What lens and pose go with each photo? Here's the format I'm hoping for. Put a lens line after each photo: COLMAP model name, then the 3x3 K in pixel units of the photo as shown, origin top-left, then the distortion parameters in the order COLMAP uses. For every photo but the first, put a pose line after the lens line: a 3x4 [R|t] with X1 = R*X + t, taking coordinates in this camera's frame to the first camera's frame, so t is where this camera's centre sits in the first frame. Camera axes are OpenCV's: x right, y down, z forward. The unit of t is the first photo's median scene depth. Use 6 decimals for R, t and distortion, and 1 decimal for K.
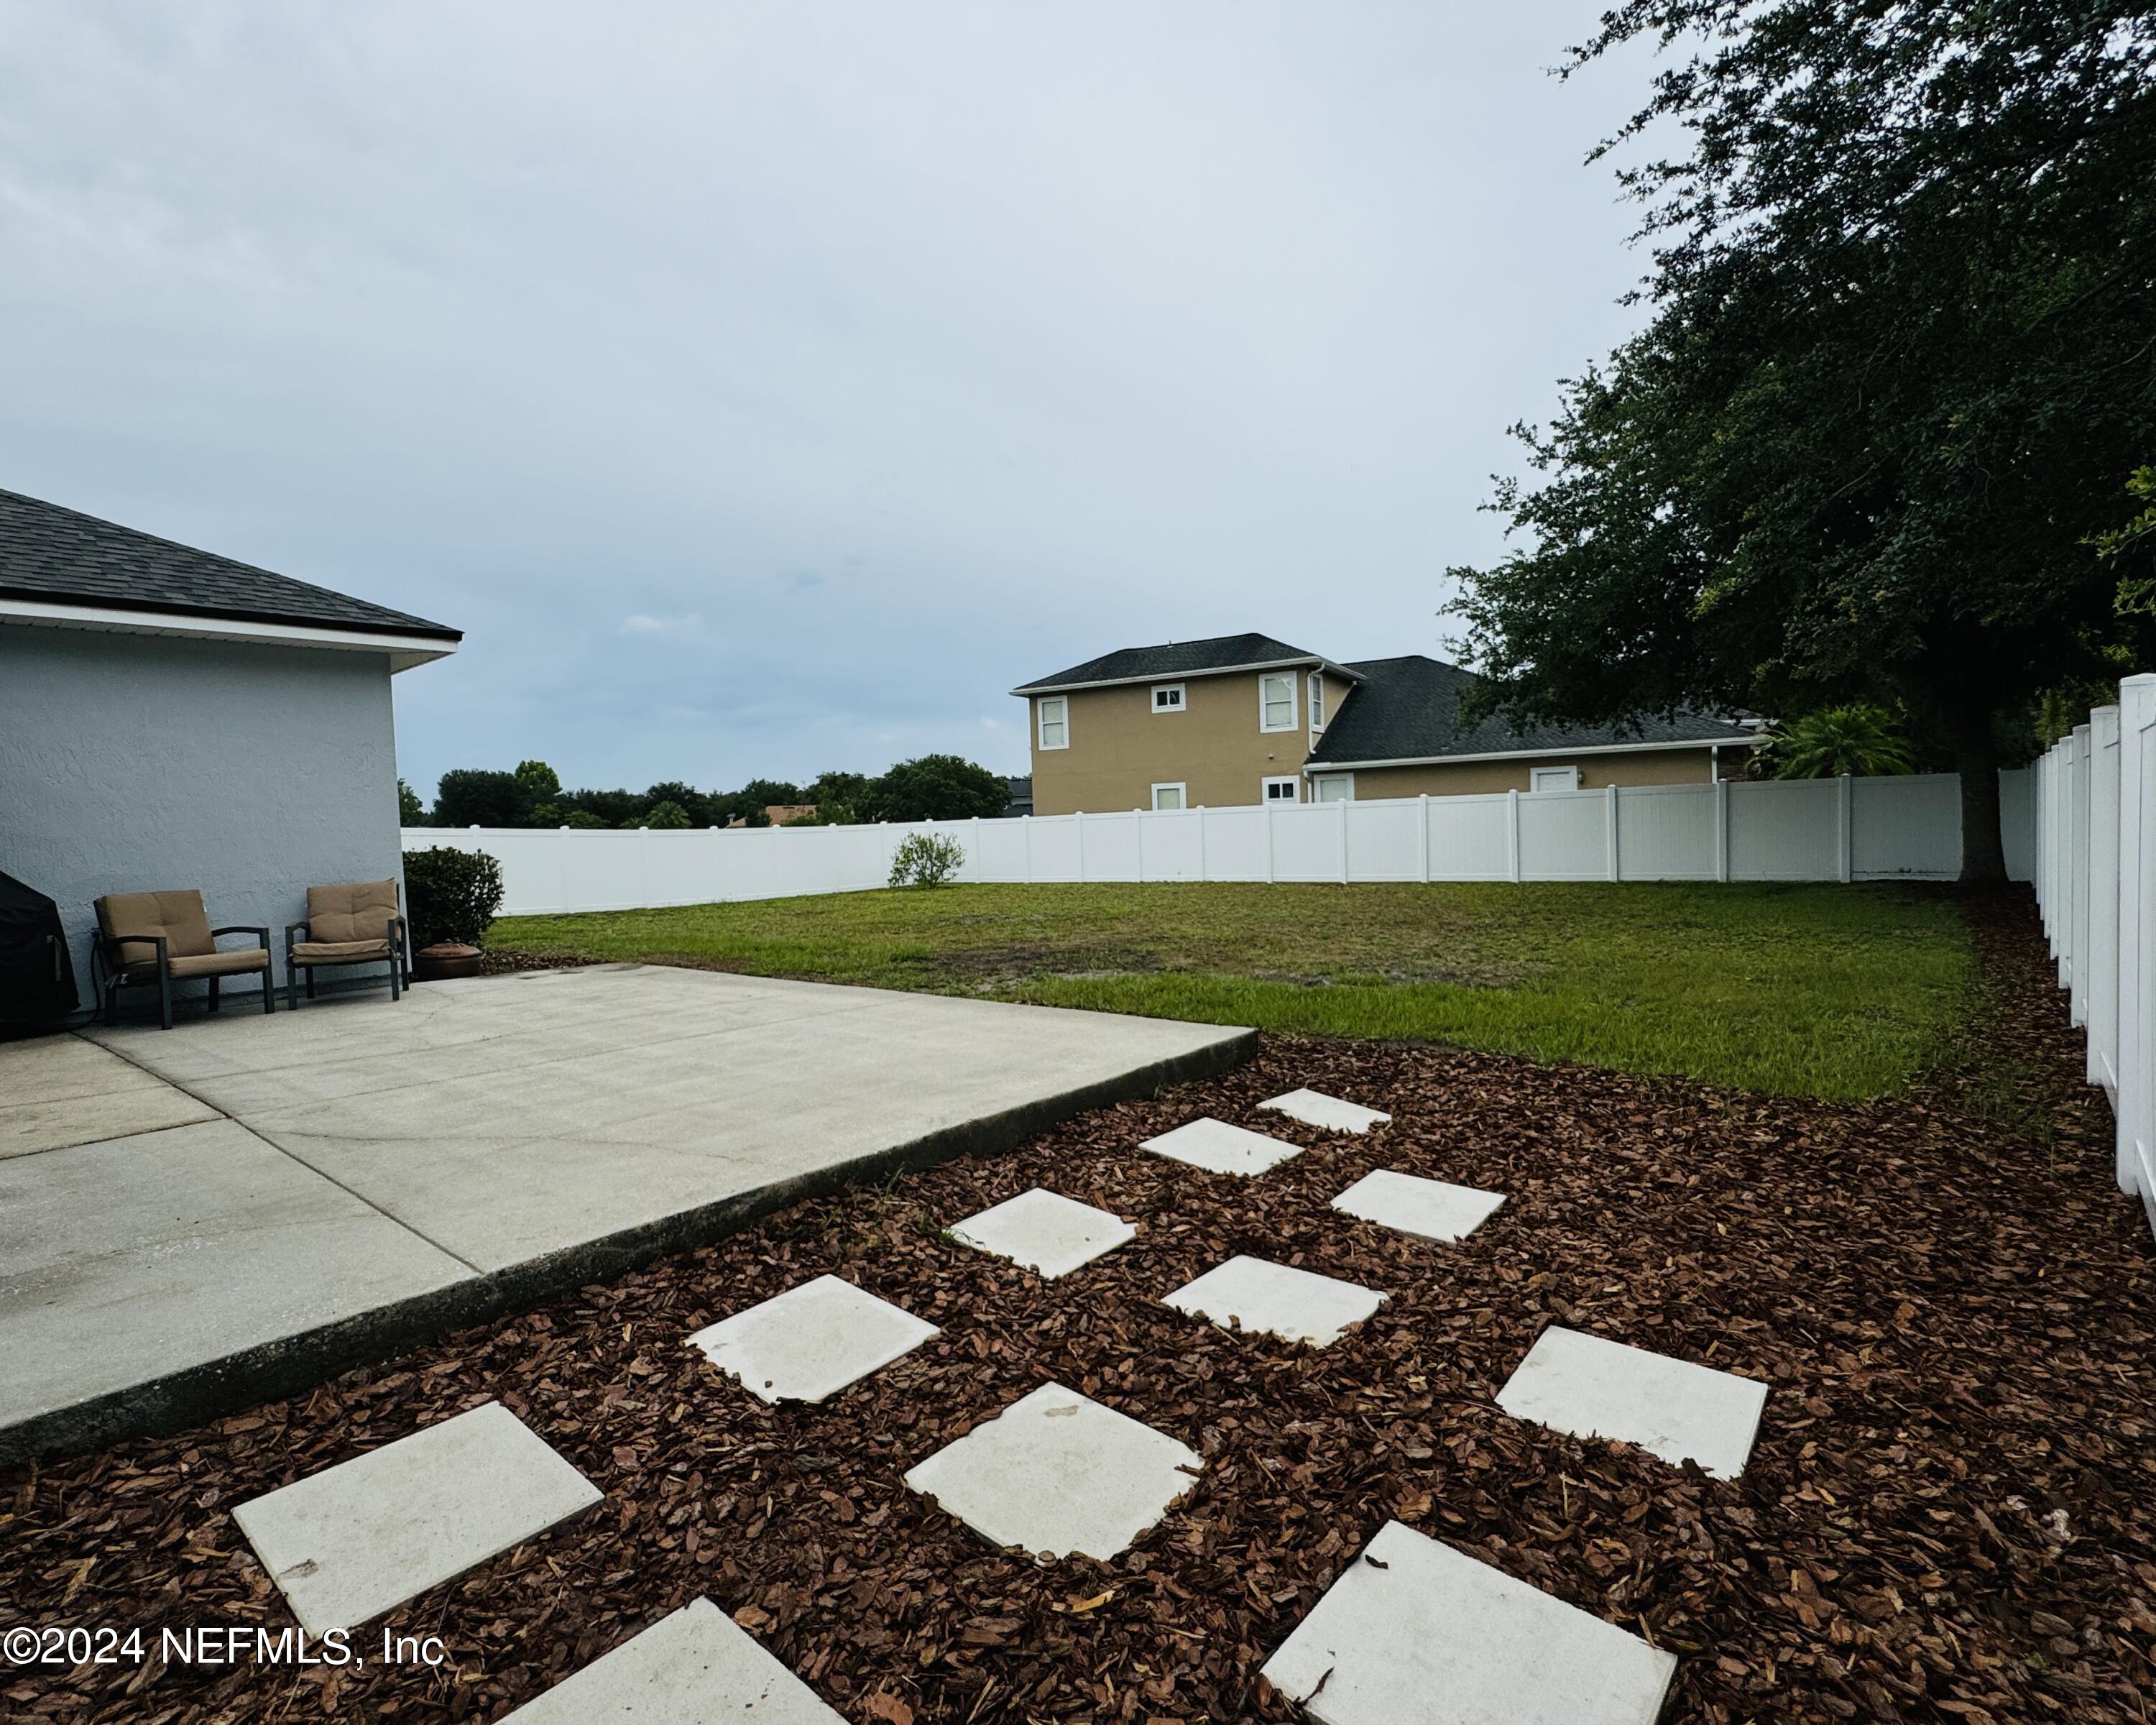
lens RADIAL K [[1064.0, 0, 1072.2], [0, 1064.0, 872.5], [0, 0, 1]] dist [-0.003856, -0.000249]
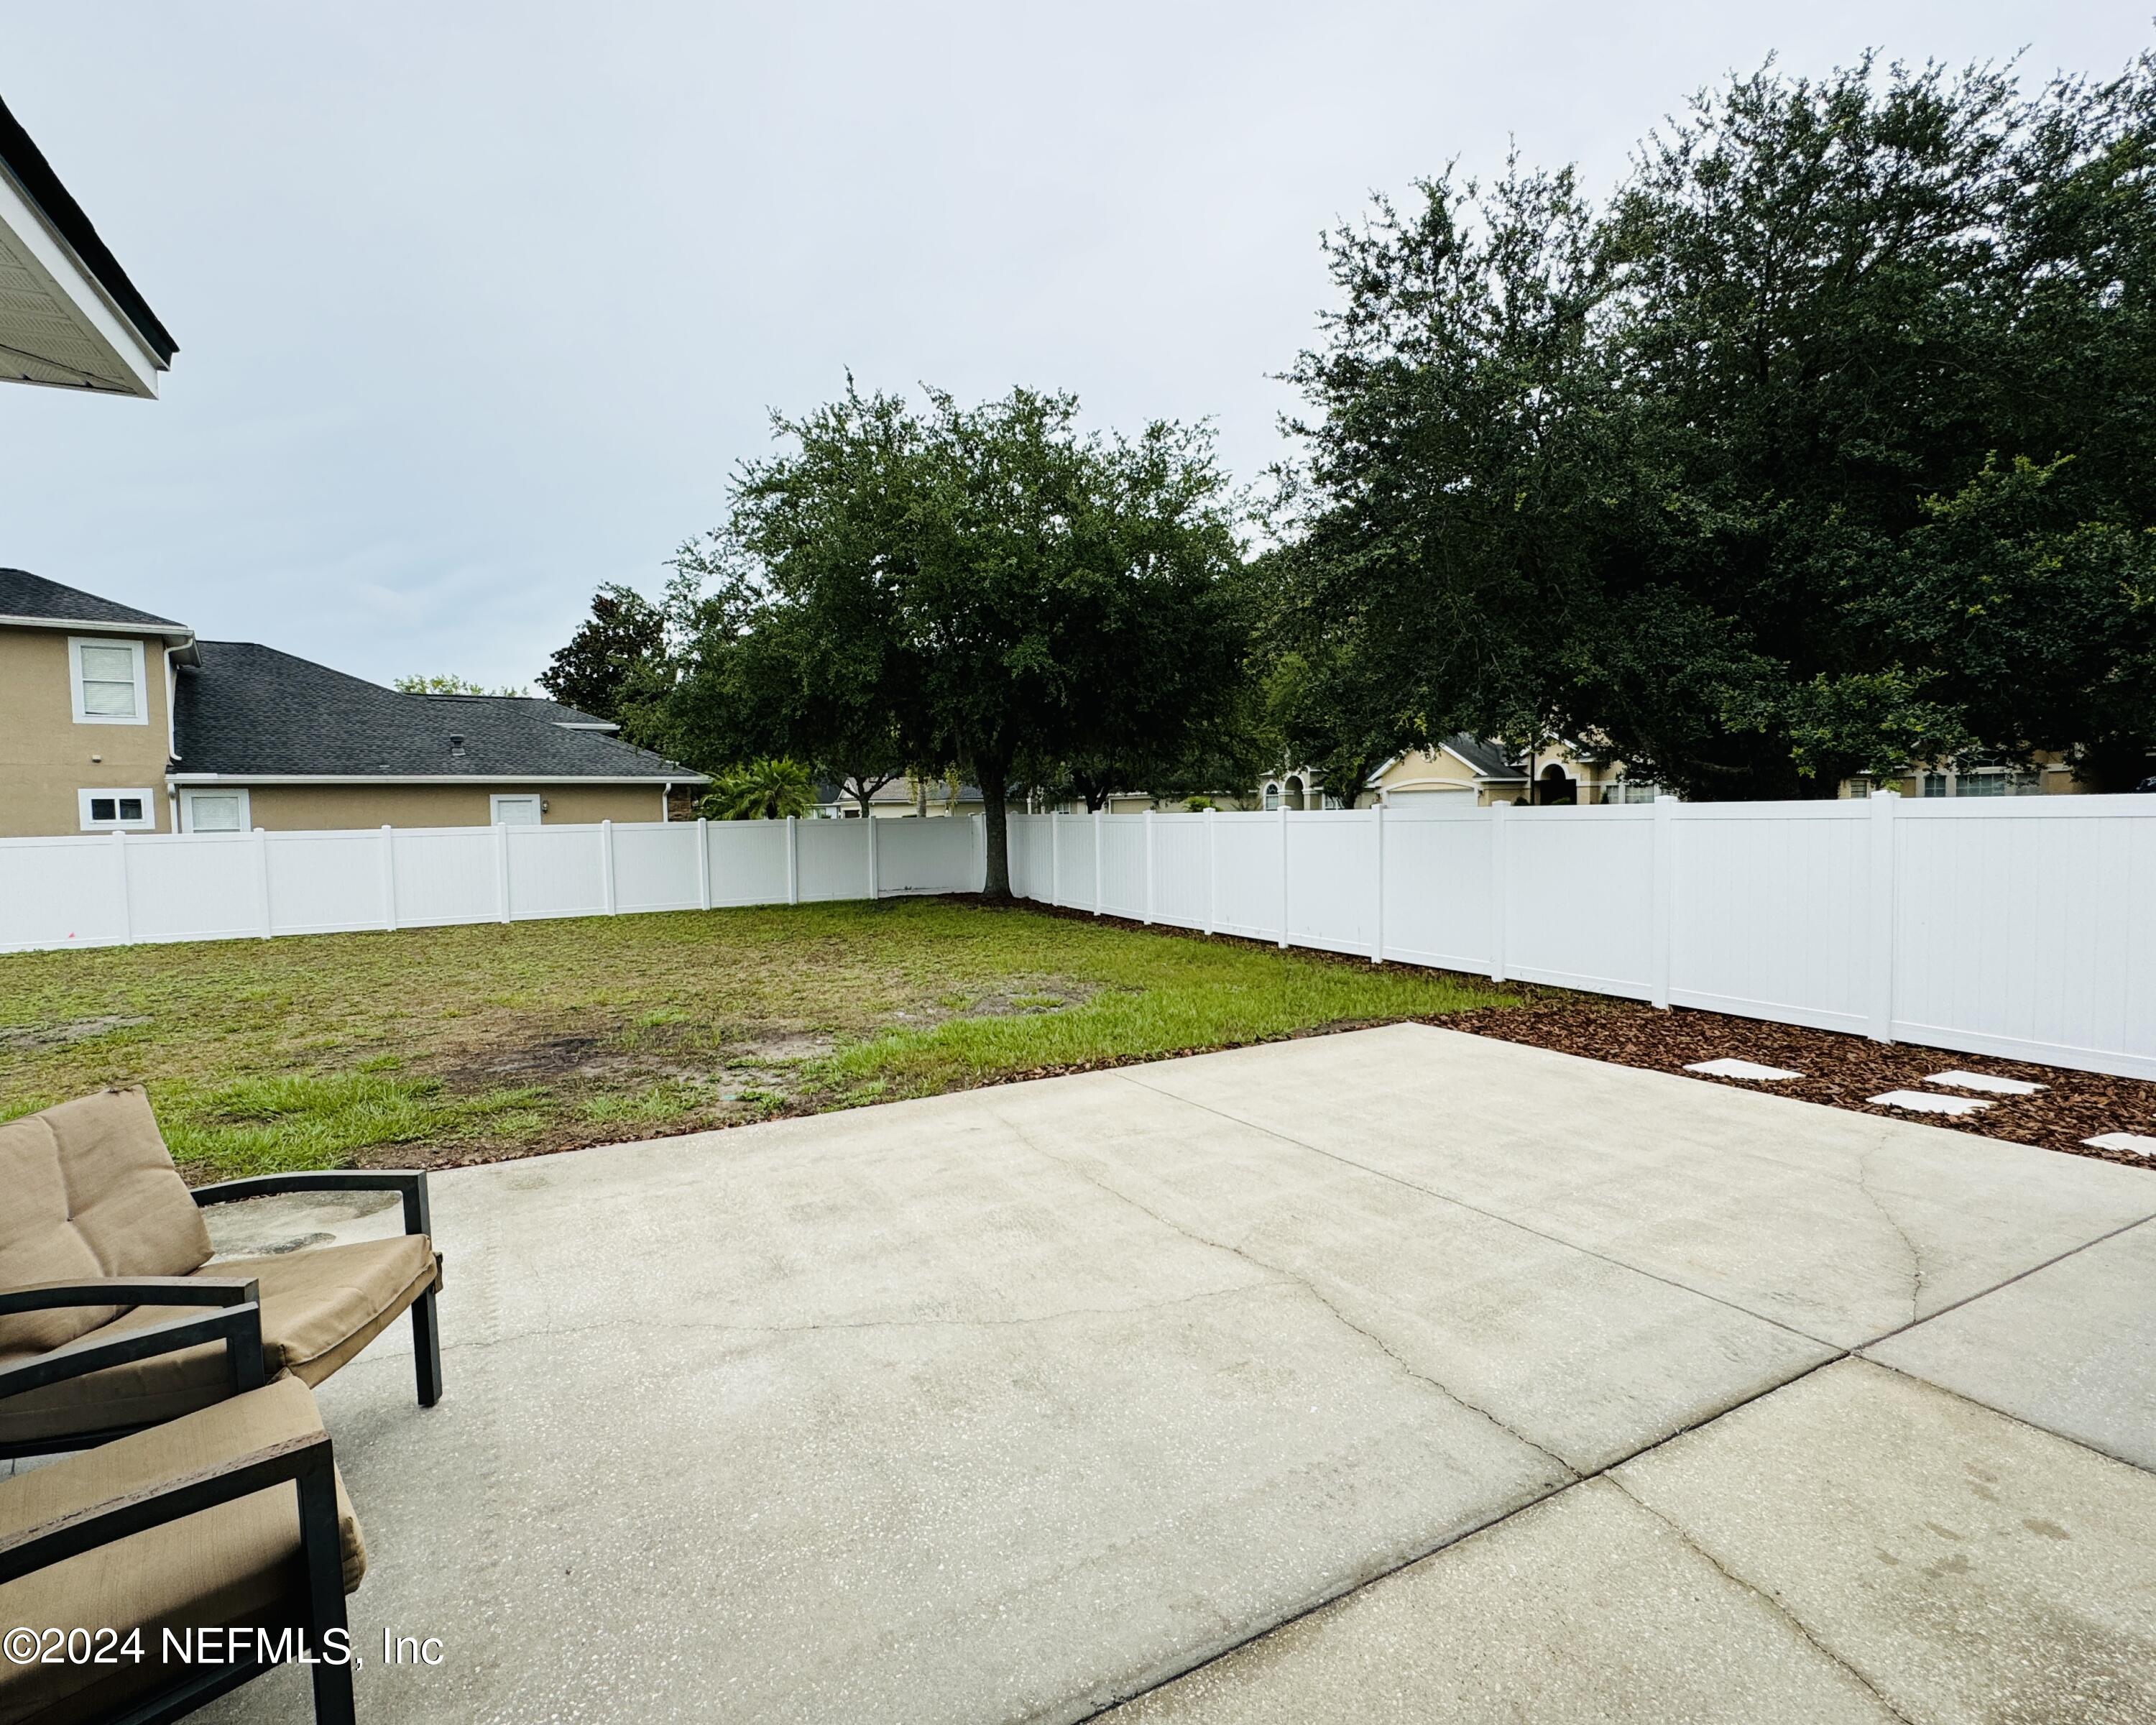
lens RADIAL K [[1064.0, 0, 1076.0], [0, 1064.0, 869.6], [0, 0, 1]] dist [-0.003856, -0.000249]
pose [[0.380035, -0.019951, 0.924757, -0.210199], [0.045793, 0.998947, 0.002733, -0.010593], [-0.923838, 0.041309, 0.380549, 0.159913]]
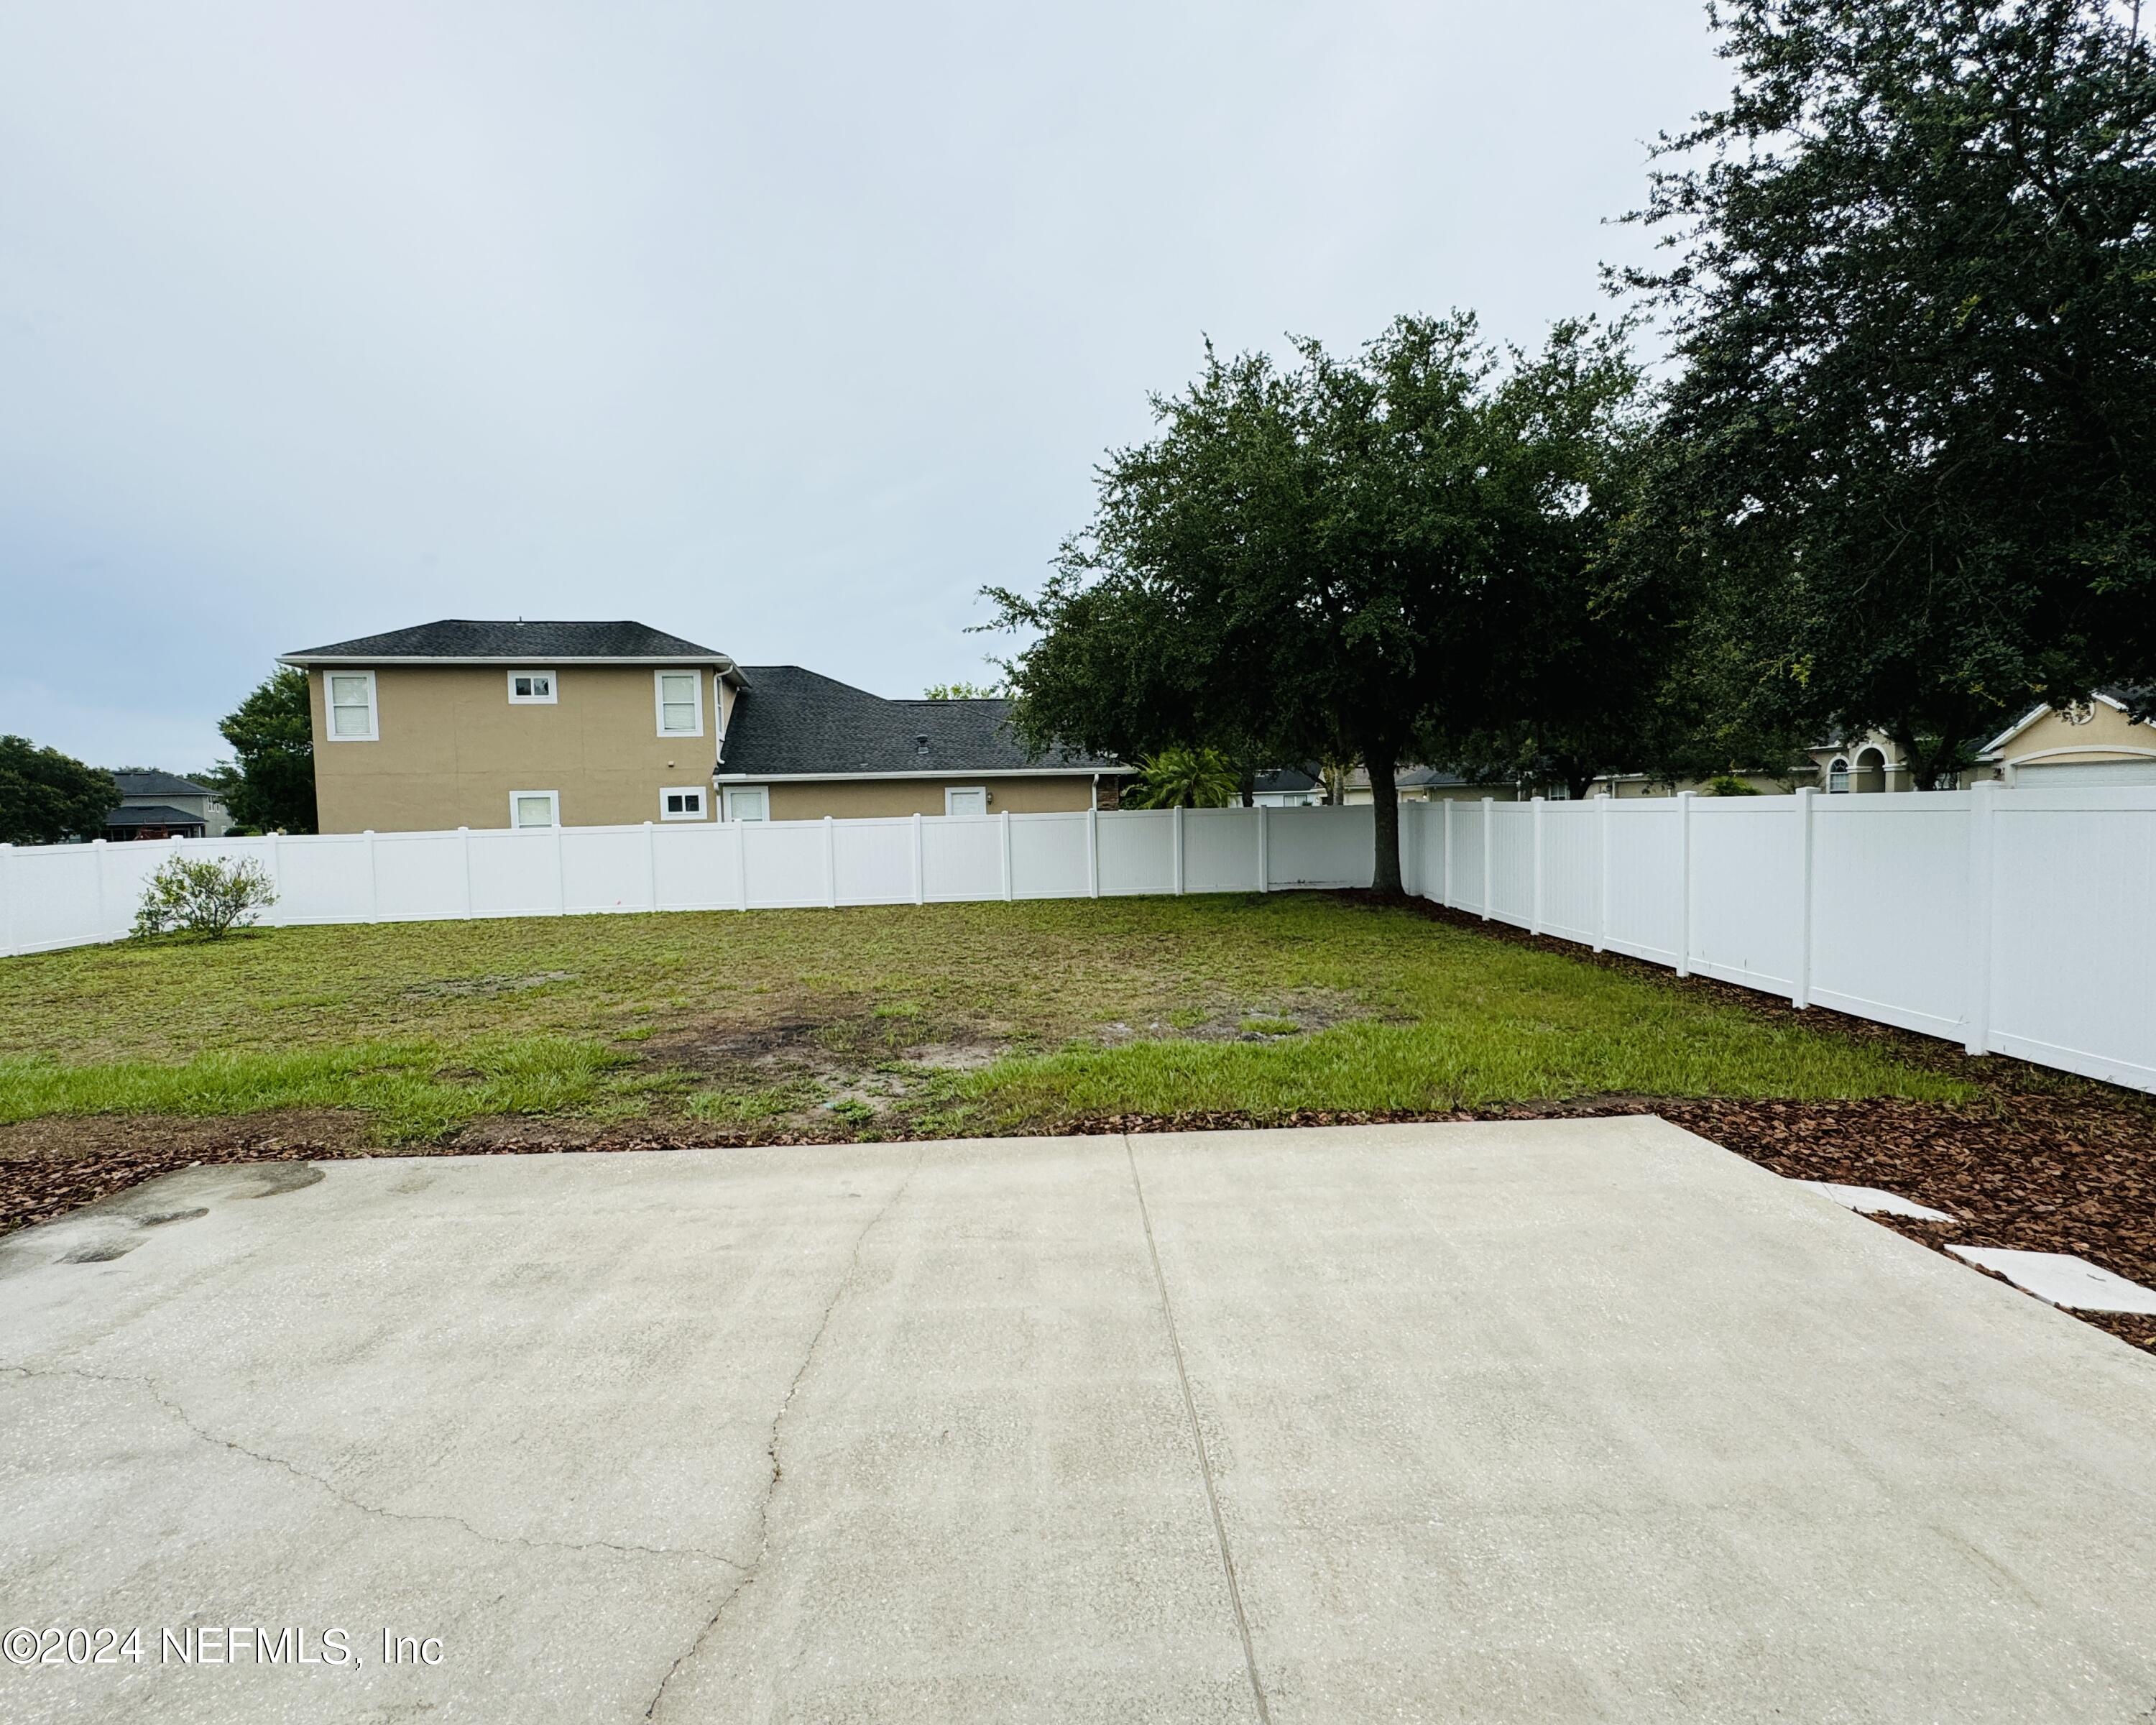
lens RADIAL K [[1064.0, 0, 1071.2], [0, 1064.0, 867.1], [0, 0, 1]] dist [-0.003856, -0.000249]
pose [[0.761526, -0.017575, 0.647897, -0.134598], [0.026695, 0.999635, -0.004261, -0.011504], [-0.647585, 0.020541, 0.761716, 0.117836]]
